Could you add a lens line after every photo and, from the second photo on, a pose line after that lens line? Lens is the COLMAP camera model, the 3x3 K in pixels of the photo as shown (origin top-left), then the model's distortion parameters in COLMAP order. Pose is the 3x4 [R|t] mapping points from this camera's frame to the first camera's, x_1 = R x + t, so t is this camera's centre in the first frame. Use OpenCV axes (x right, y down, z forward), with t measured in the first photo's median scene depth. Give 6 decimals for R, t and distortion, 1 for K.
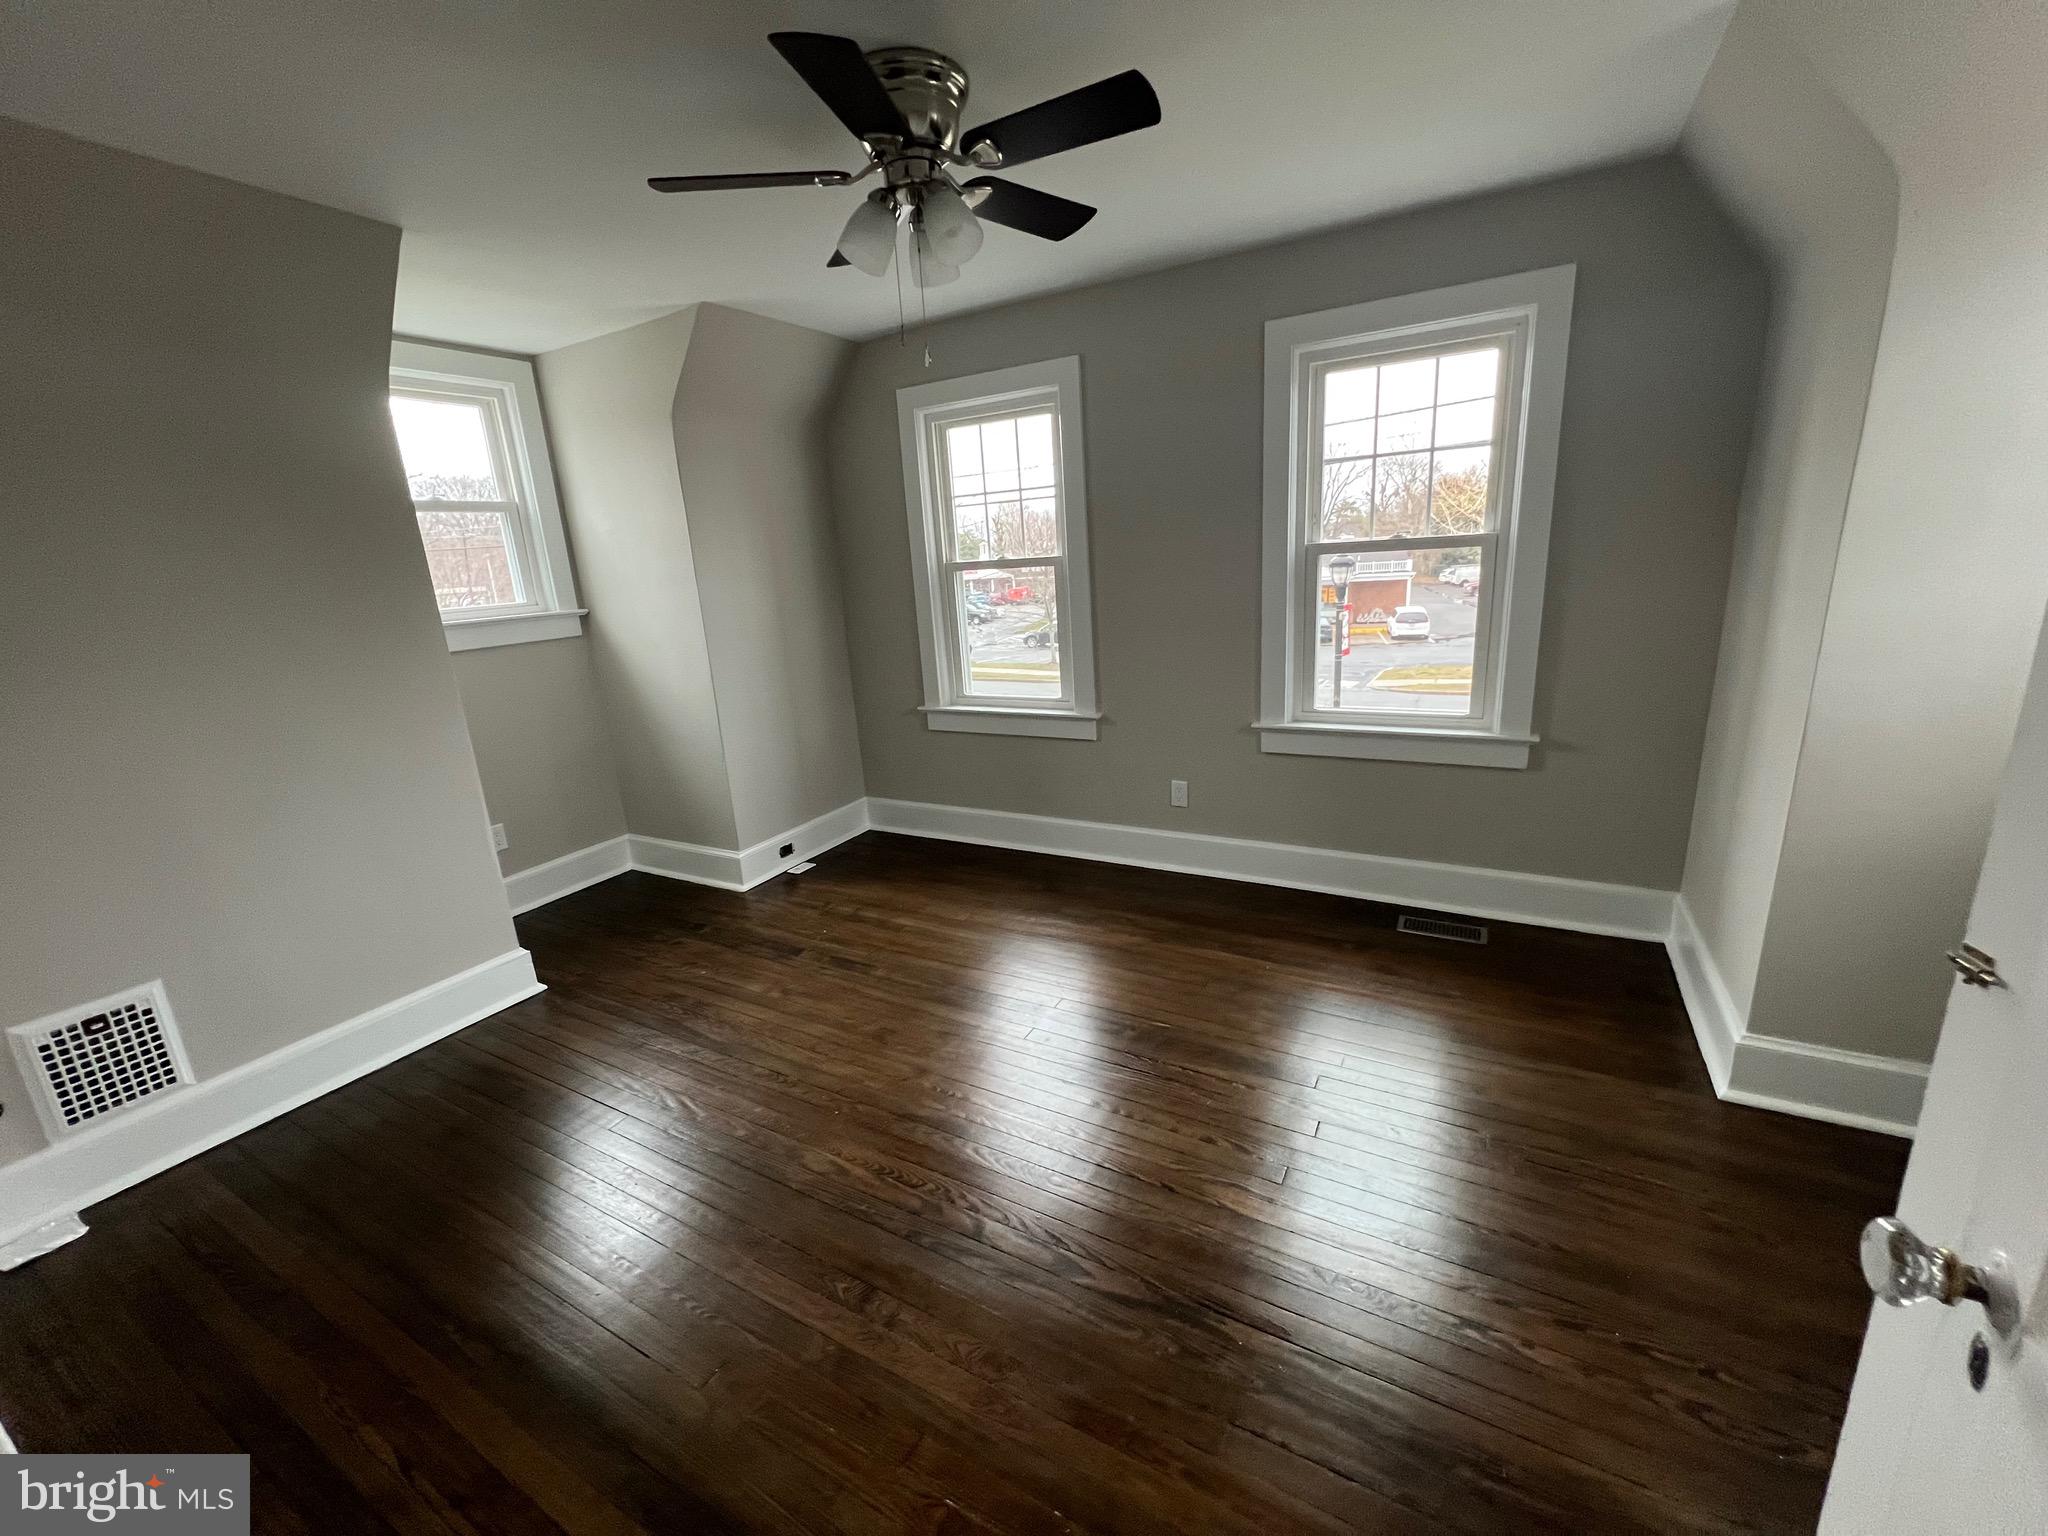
lens RADIAL K [[822.8, 0, 1020.5], [0, 822.8, 770.9], [0, 0, 1]] dist [-0.000613, 0.000374]
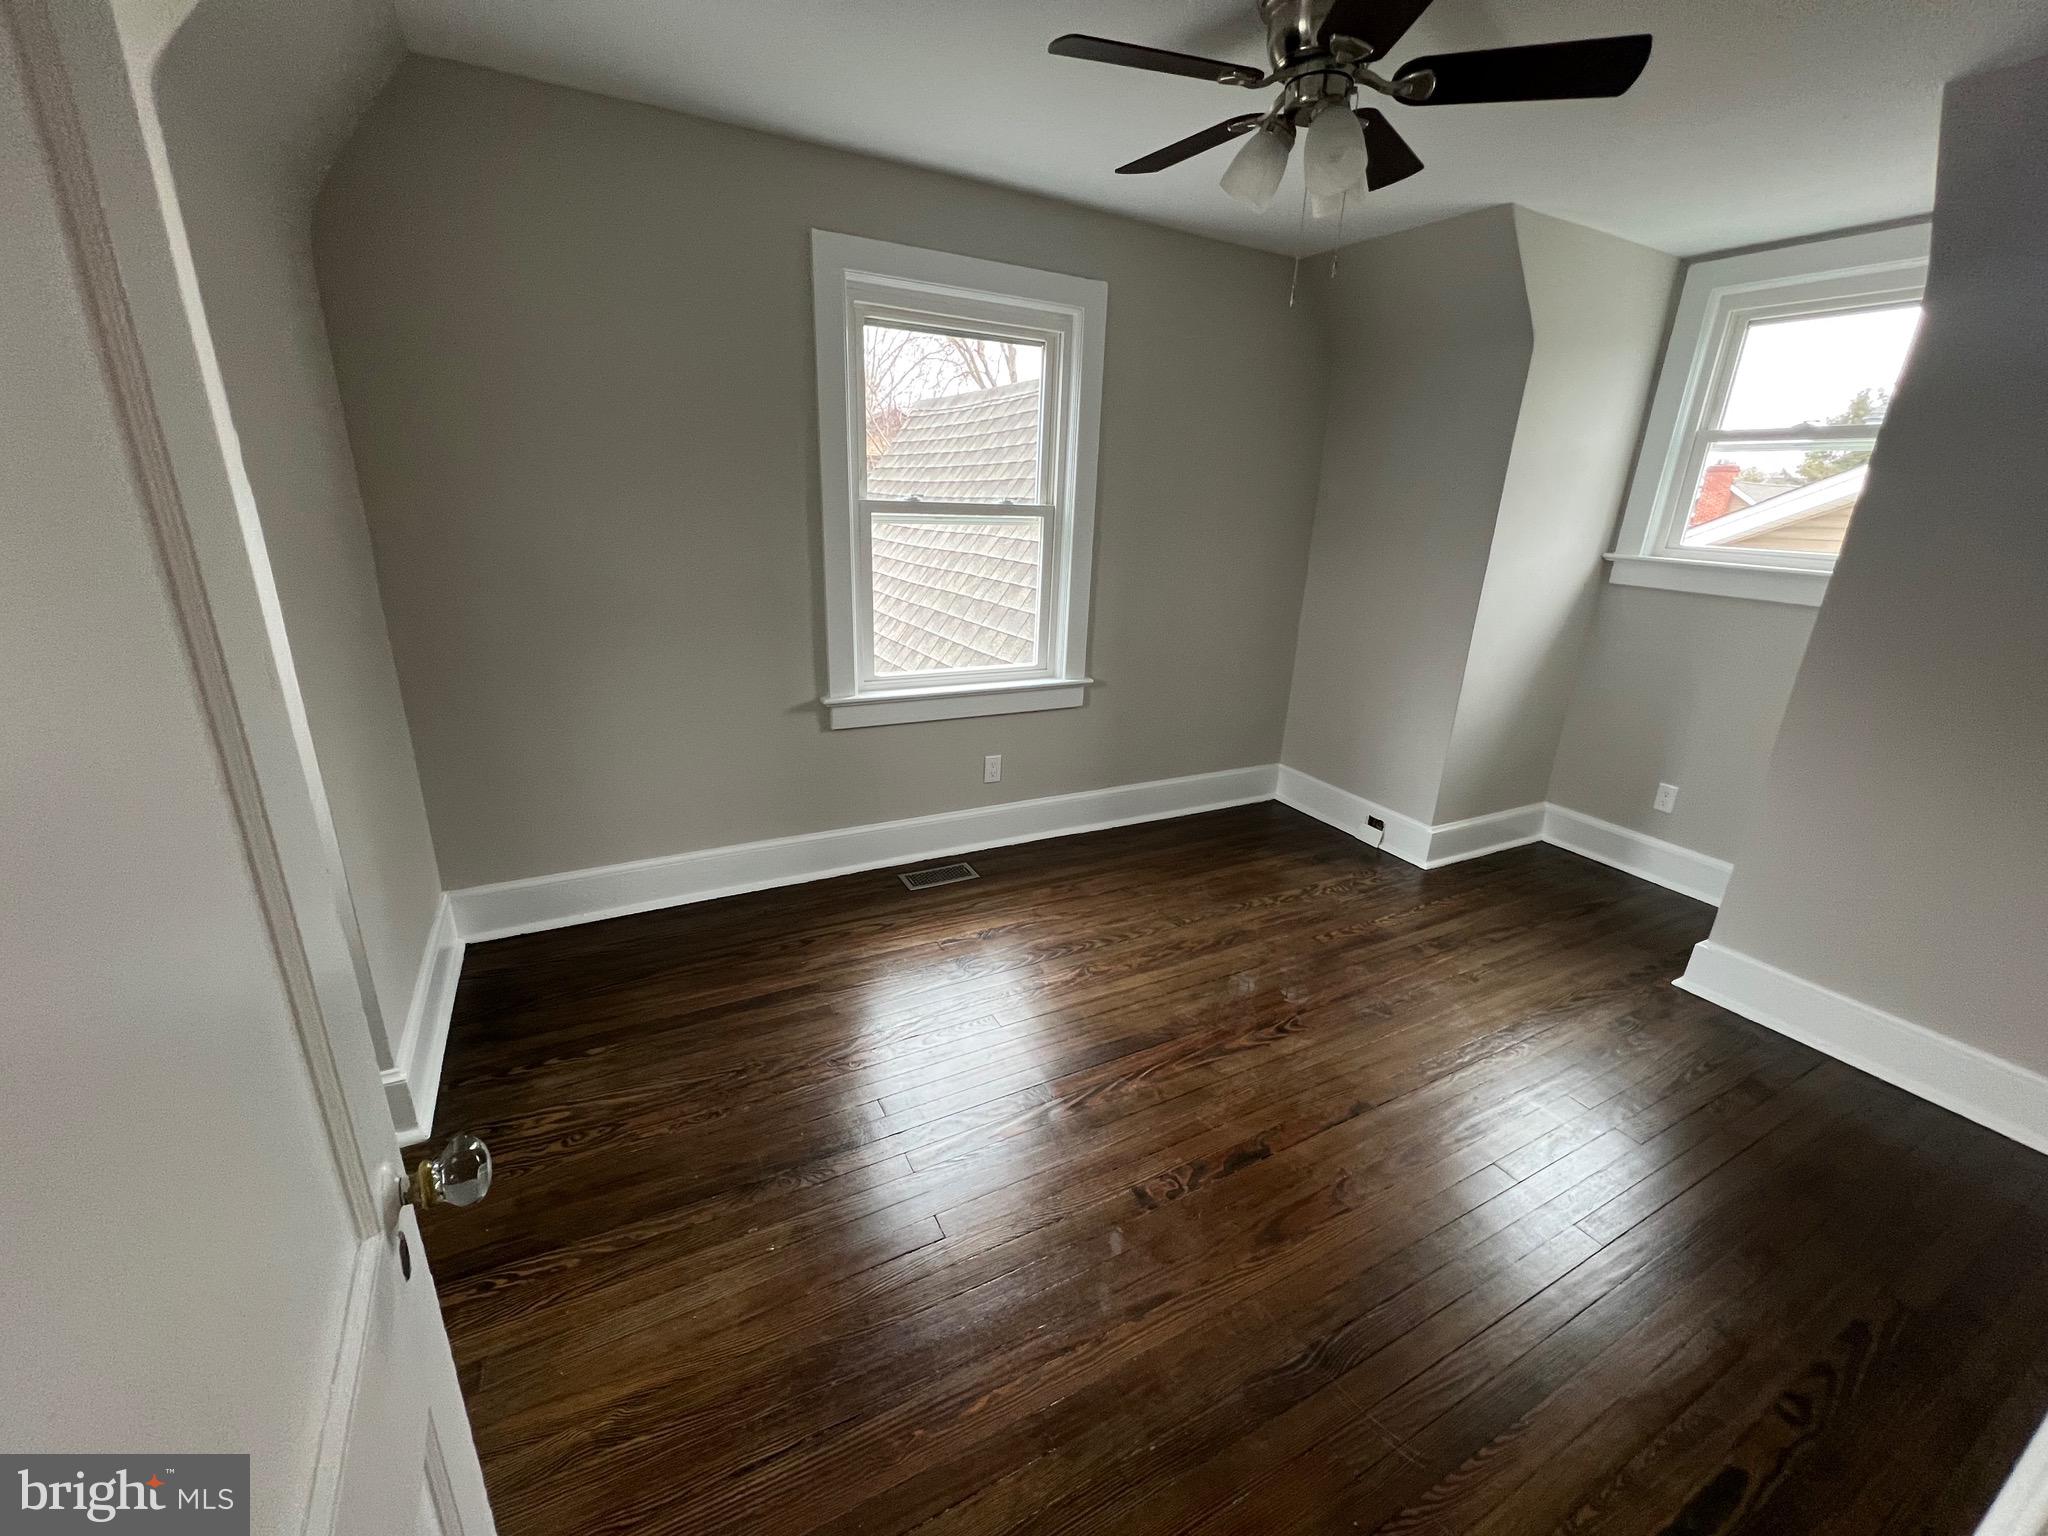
lens RADIAL K [[822.8, 0, 1020.5], [0, 822.8, 770.9], [0, 0, 1]] dist [-0.000613, 0.000374]
pose [[0.520580, -0.176293, 0.835414, -0.534044], [0.162459, 0.981028, 0.105787, -0.053999], [-0.838215, 0.080650, 0.539344, 0.403098]]
